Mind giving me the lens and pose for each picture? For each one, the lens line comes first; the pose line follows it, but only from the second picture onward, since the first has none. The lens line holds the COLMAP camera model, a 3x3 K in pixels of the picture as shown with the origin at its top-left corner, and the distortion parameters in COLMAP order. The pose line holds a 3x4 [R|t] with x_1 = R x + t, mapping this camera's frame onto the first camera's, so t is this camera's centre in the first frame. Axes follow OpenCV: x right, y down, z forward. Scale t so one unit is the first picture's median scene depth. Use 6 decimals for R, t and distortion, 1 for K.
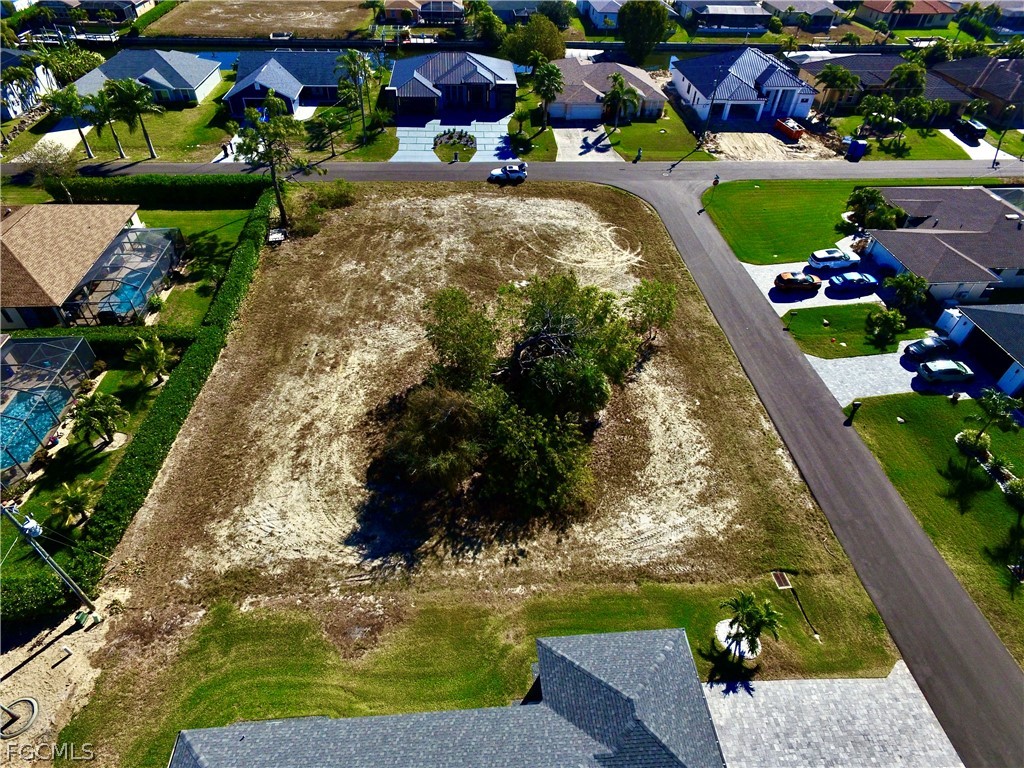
lens RADIAL K [[596.2, 0, 512.0], [0, 596.2, 384.0], [0, 0, 1]] dist [-0.012699, 0.018469]
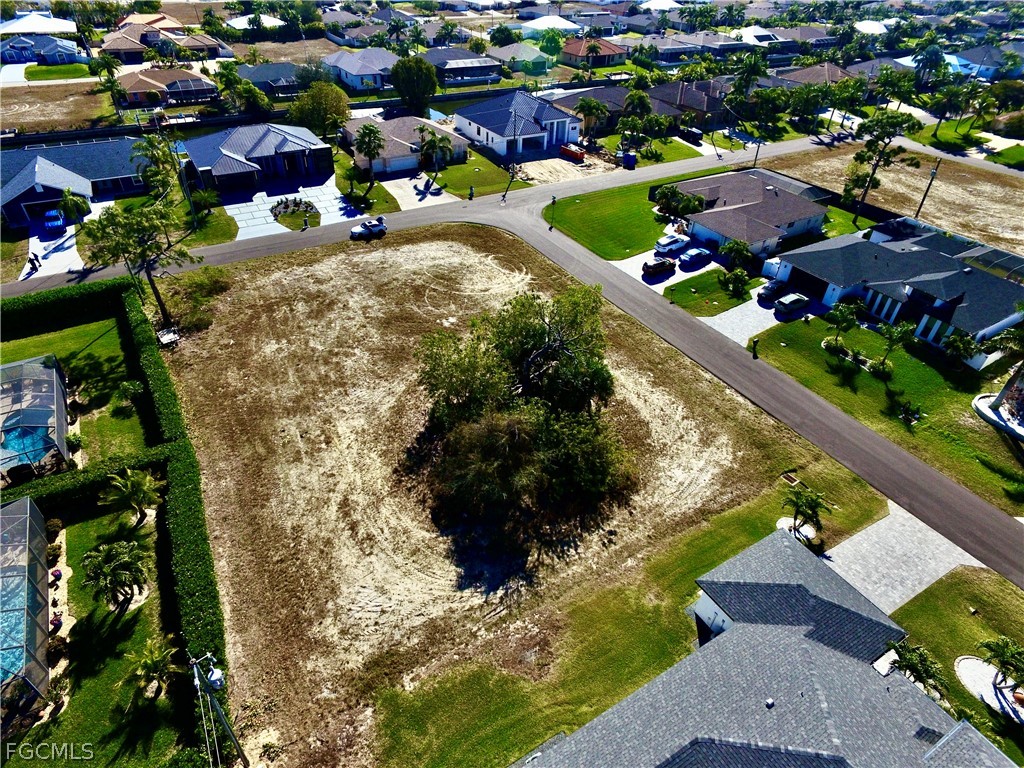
lens RADIAL K [[591.3, 0, 512.0], [0, 591.3, 384.0], [0, 0, 1]] dist [-0.003554, 0.002399]
pose [[0.893668, -0.275004, 0.354586, -0.272971], [0.300496, 0.953618, -0.017752, -0.009492], [-0.333258, 0.122416, 0.934855, 0.002846]]
